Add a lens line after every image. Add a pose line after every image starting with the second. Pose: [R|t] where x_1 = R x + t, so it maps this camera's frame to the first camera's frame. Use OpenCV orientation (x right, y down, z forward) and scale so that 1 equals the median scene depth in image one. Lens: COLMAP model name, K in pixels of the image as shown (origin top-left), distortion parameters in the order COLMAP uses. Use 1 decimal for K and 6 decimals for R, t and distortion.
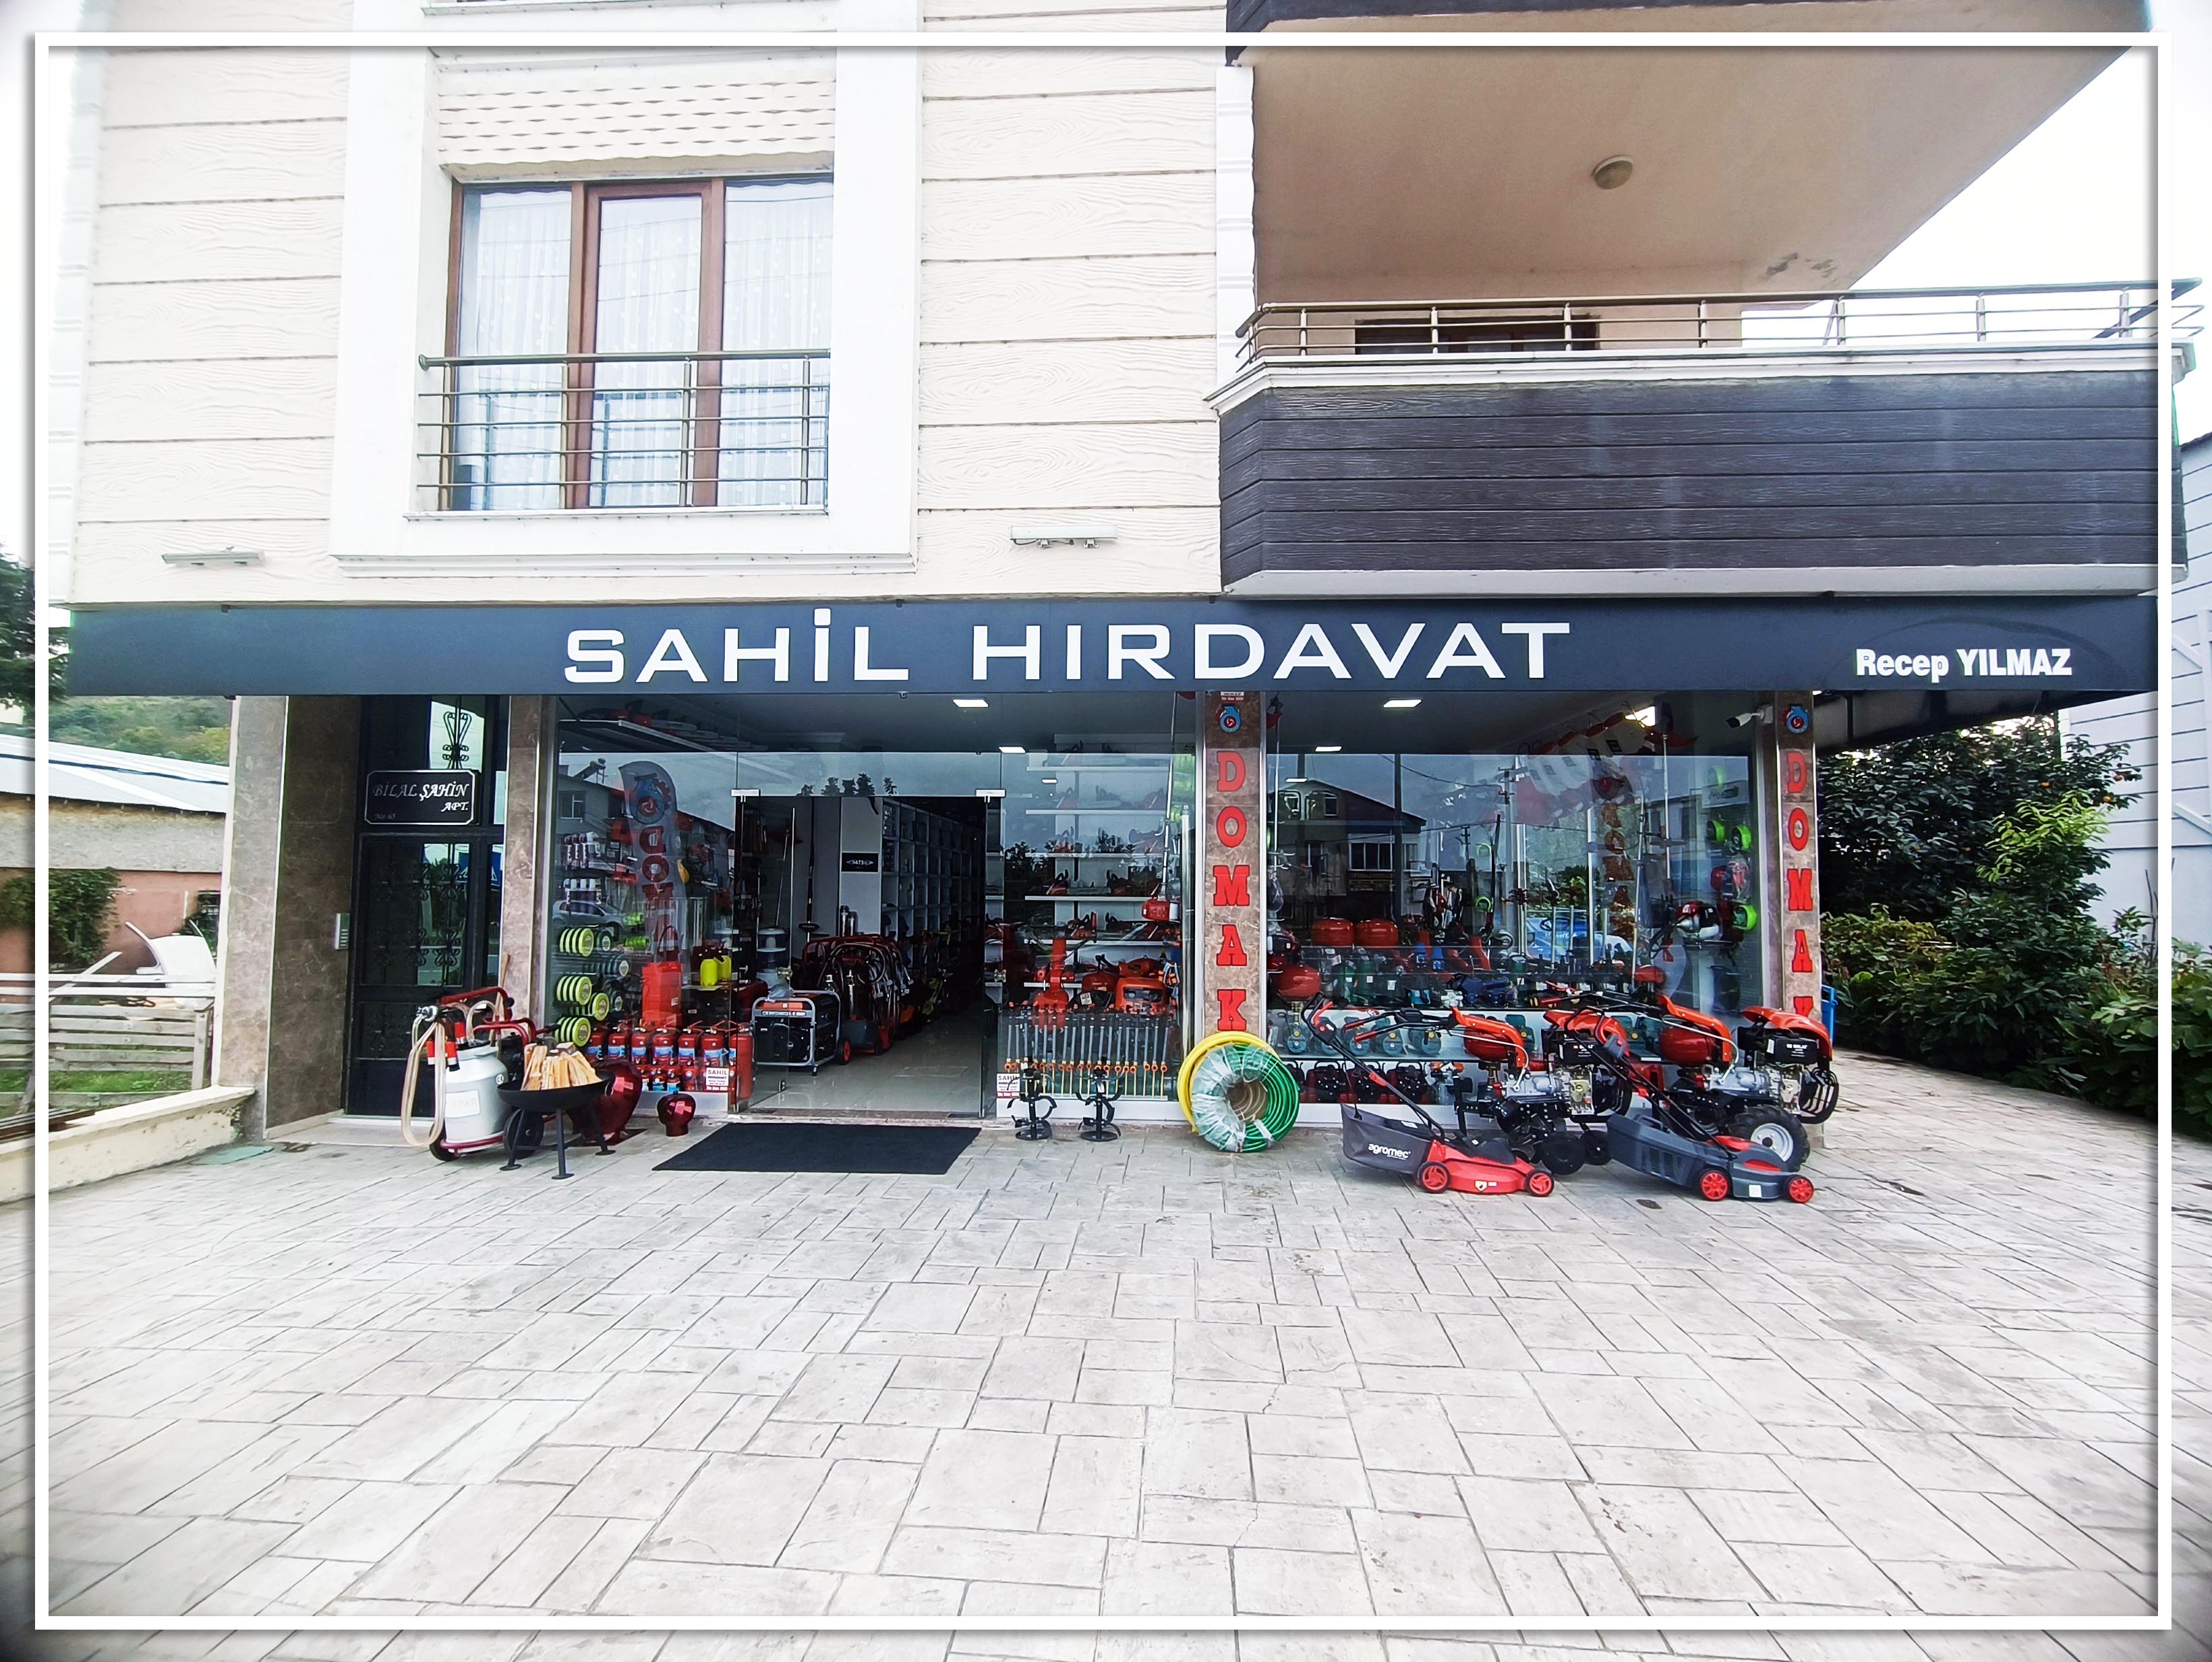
lens RADIAL K [[1016.1, 0, 1105.6], [0, 1016.1, 840.5], [0, 0, 1]] dist [-0.000293, 0.000061]
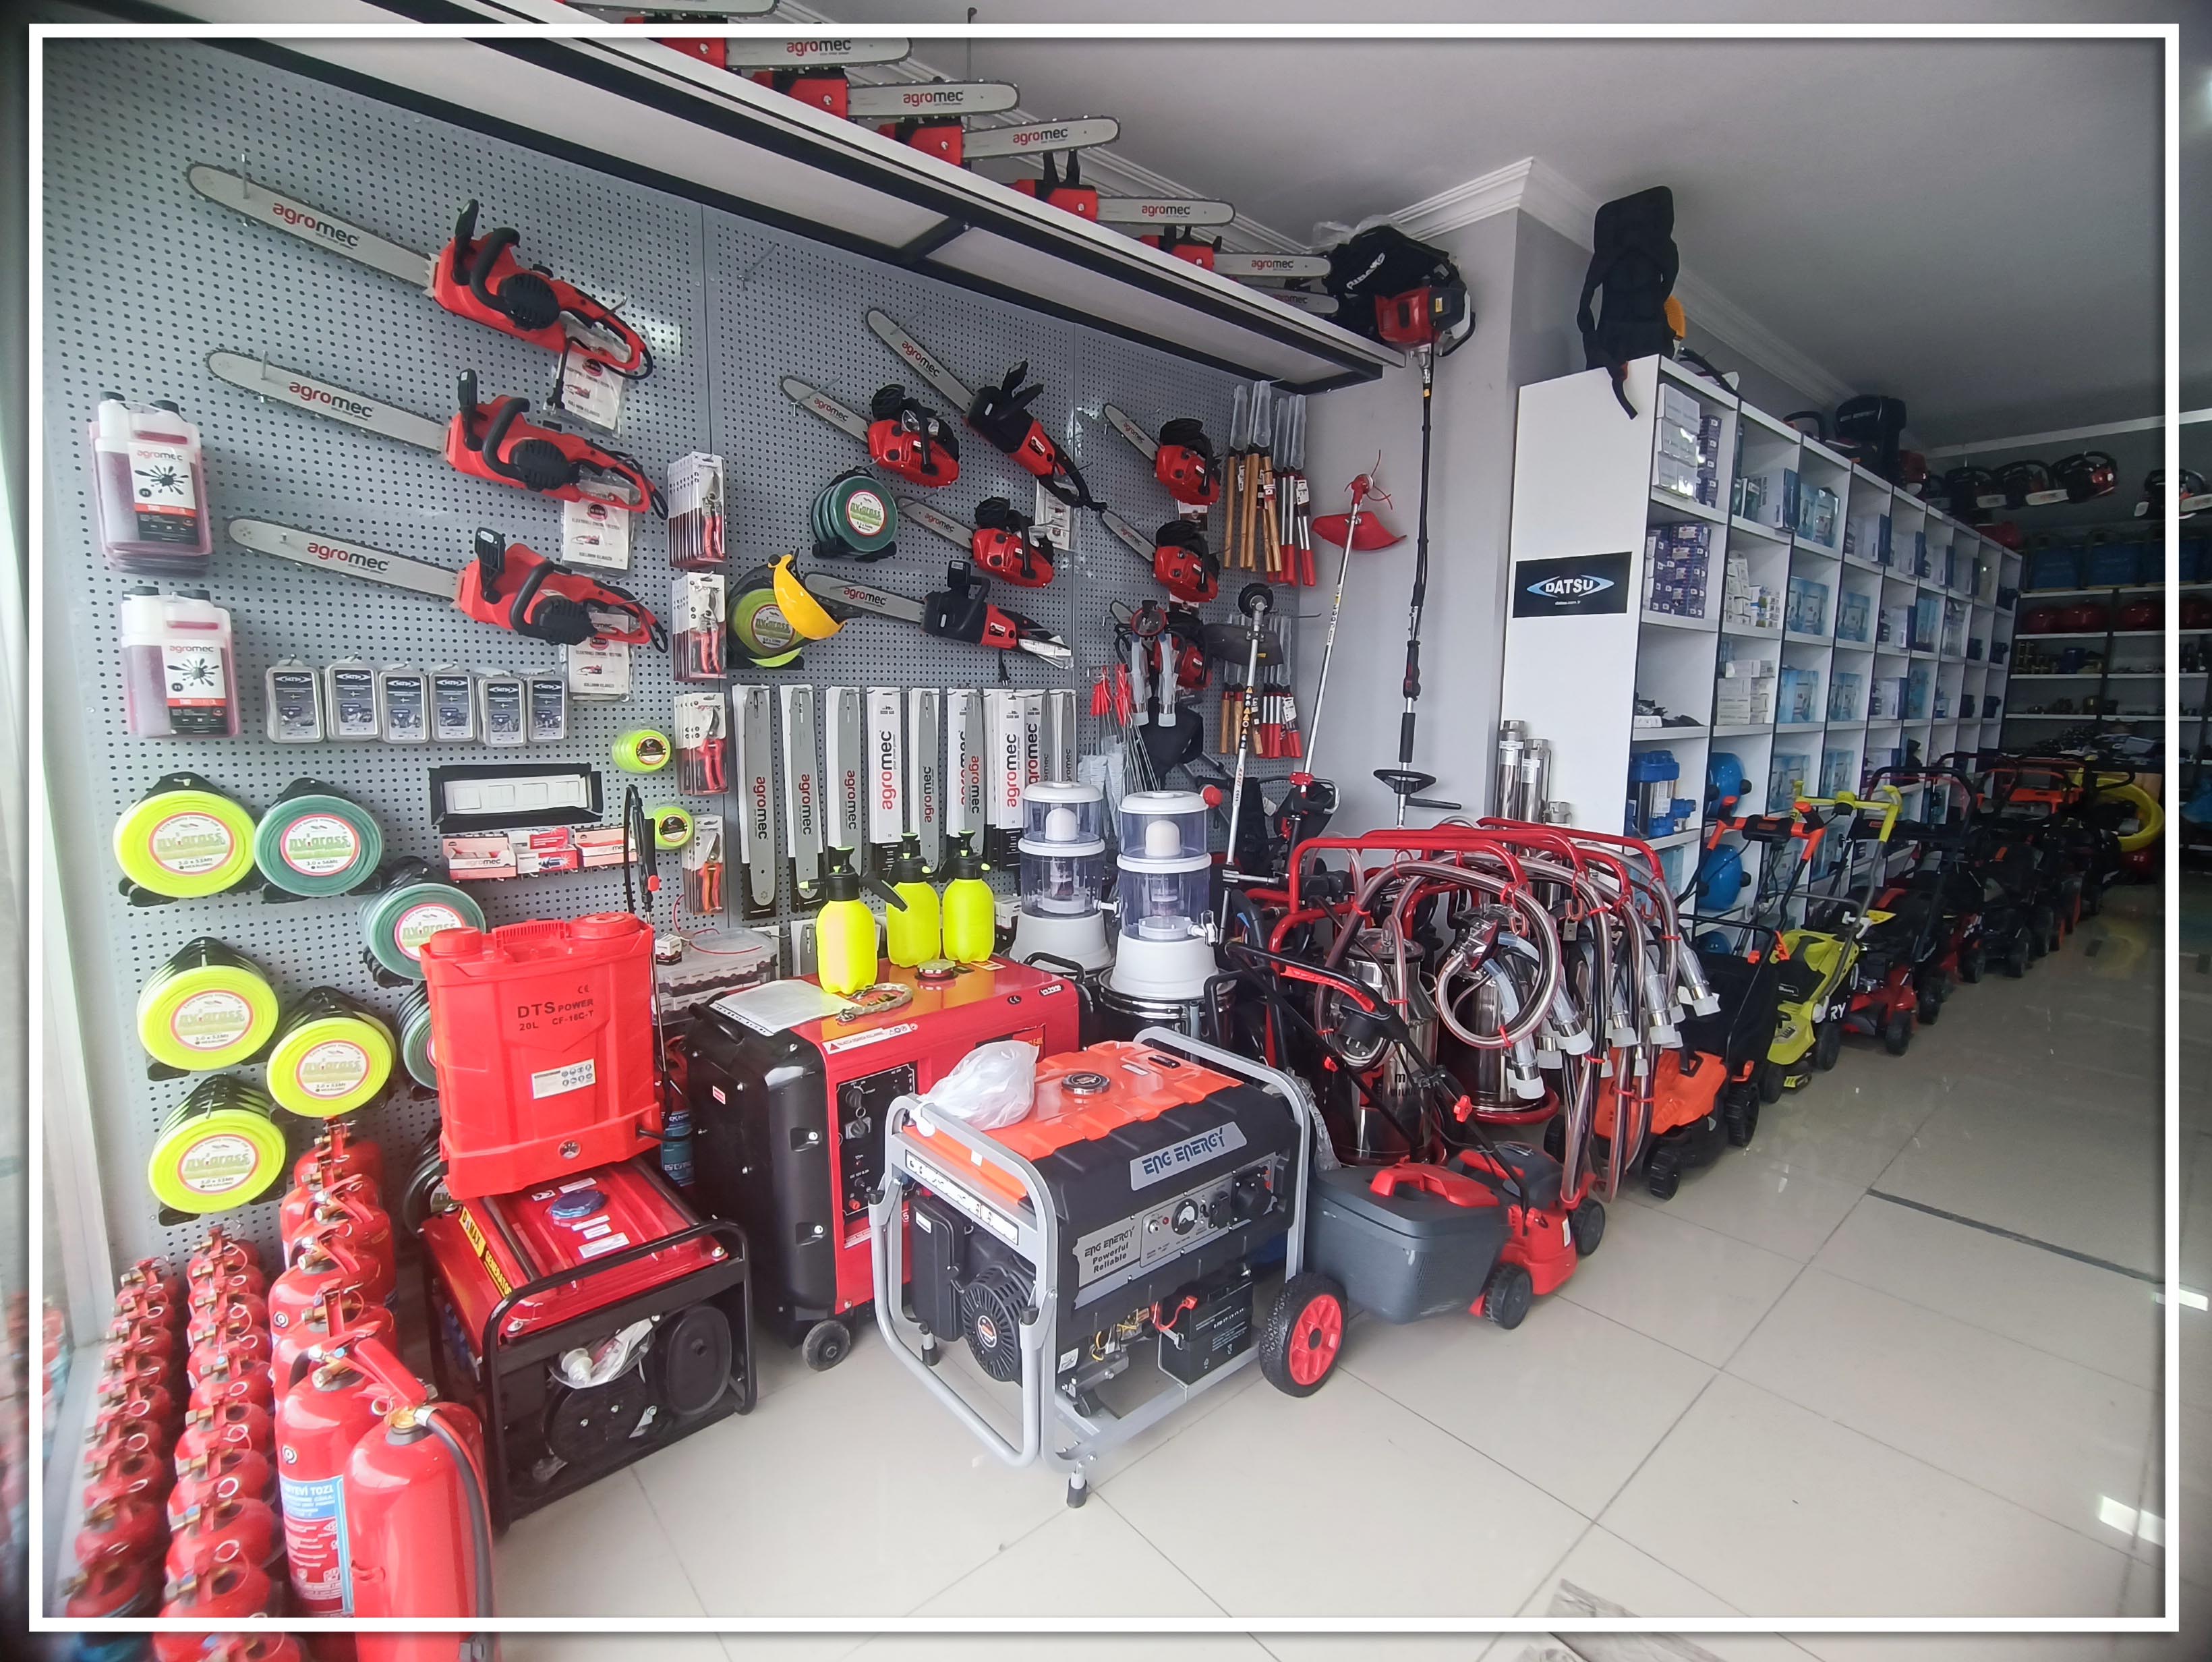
lens RADIAL K [[1016.1, 0, 1103.1], [0, 1016.1, 822.9], [0, 0, 1]] dist [-0.000293, 0.000061]
pose [[0.694197, 0.098215, -0.713053, -0.108629], [0.026534, 0.986482, 0.161709, 0.039432], [0.719296, -0.131178, 0.682207, 0.668088]]
